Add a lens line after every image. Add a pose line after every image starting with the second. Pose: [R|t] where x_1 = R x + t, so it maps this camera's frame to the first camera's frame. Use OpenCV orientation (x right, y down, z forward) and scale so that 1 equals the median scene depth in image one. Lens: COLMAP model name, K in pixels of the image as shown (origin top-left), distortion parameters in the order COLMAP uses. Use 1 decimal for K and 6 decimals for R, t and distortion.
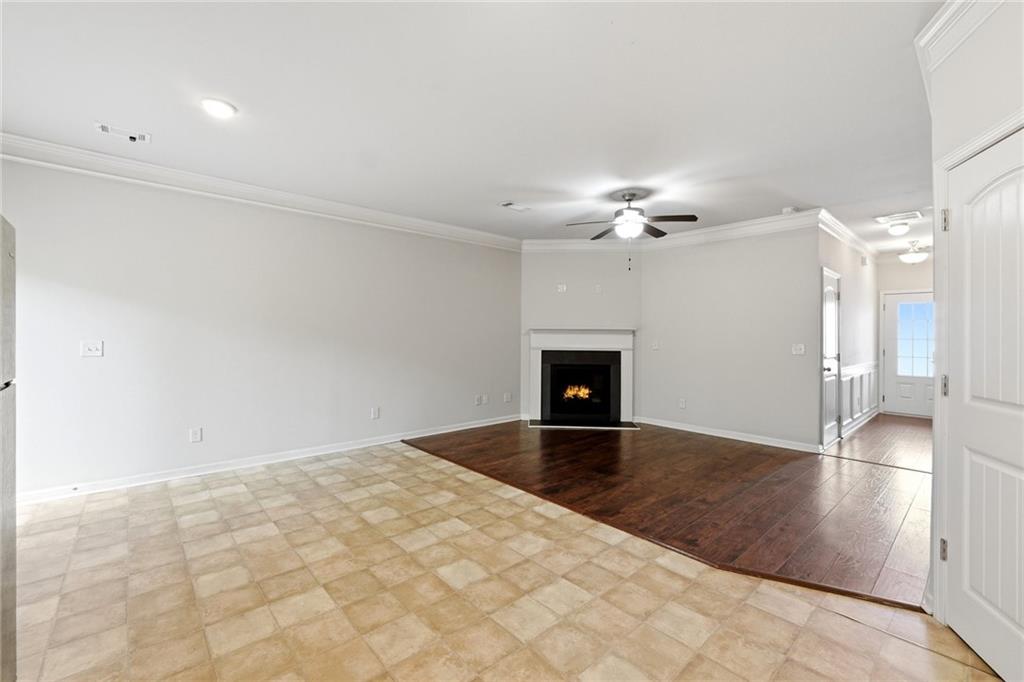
lens RADIAL K [[426.4, 0, 507.9], [0, 426.4, 337.3], [0, 0, 1]] dist [-0.018666, 0.006000]
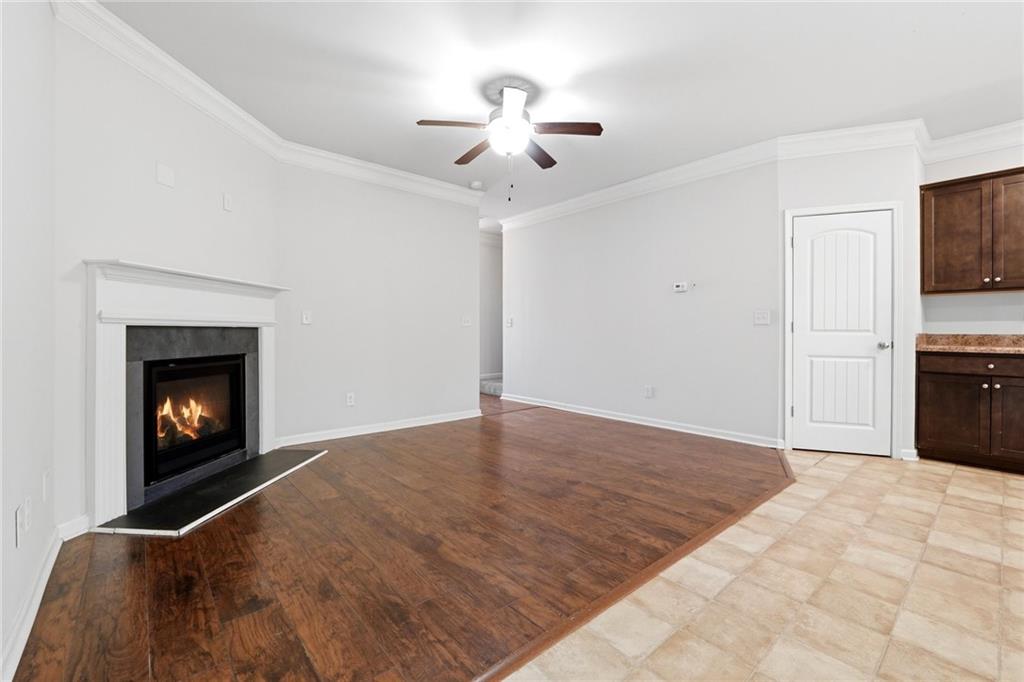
lens RADIAL K [[438.2, 0, 511.3], [0, 438.2, 330.8], [0, 0, 1]] dist [-0.017328, 0.007172]
pose [[0.012144, -0.008251, 0.999892, -0.591069], [0.001144, 0.999965, 0.008238, 0.067102], [-0.999926, 0.001044, 0.012153, 1.354264]]
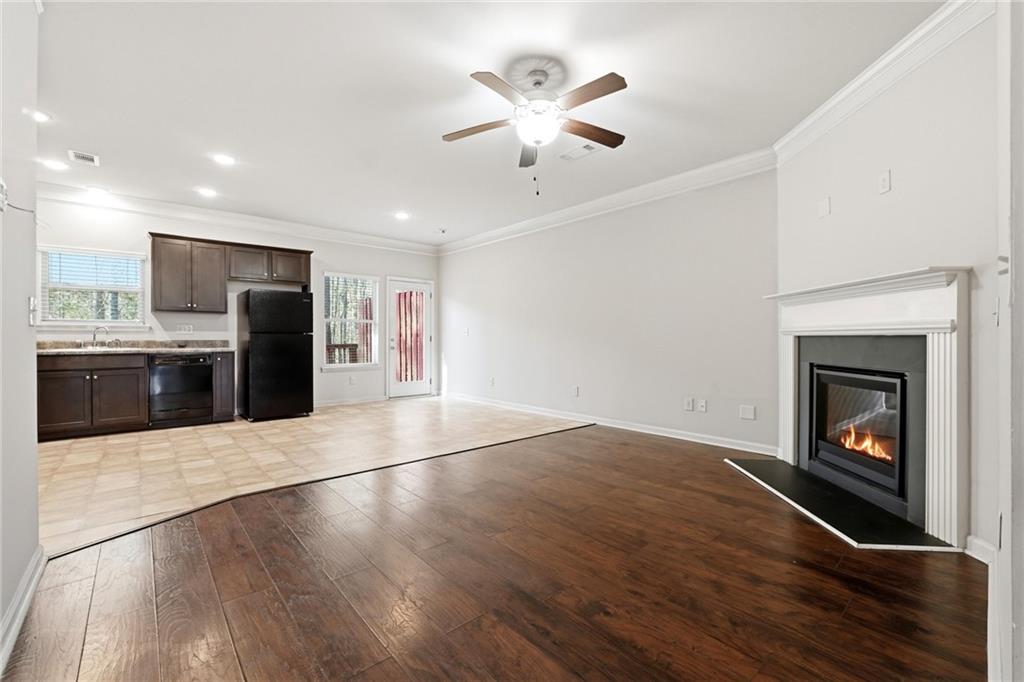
lens RADIAL K [[426.4, 0, 507.9], [0, 426.4, 337.3], [0, 0, 1]] dist [-0.018666, 0.006000]
pose [[-0.003184, -0.009647, -0.999948, 1.246599], [-0.003054, 0.999949, -0.009638, 0.079449], [0.999990, 0.003023, -0.003214, 1.313717]]
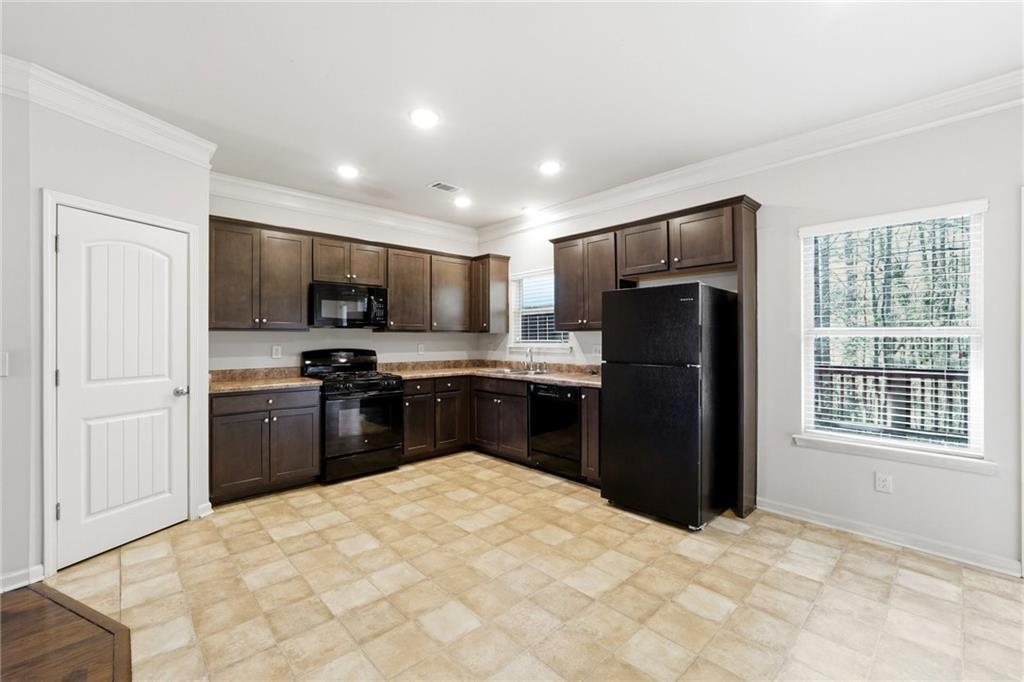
lens RADIAL K [[426.4, 0, 507.9], [0, 426.4, 337.3], [0, 0, 1]] dist [-0.018666, 0.006000]
pose [[-0.999739, -0.005649, -0.022133, -0.147446], [-0.005657, 0.999984, 0.000281, -0.008191], [0.022131, 0.000406, -0.999755, 1.342557]]
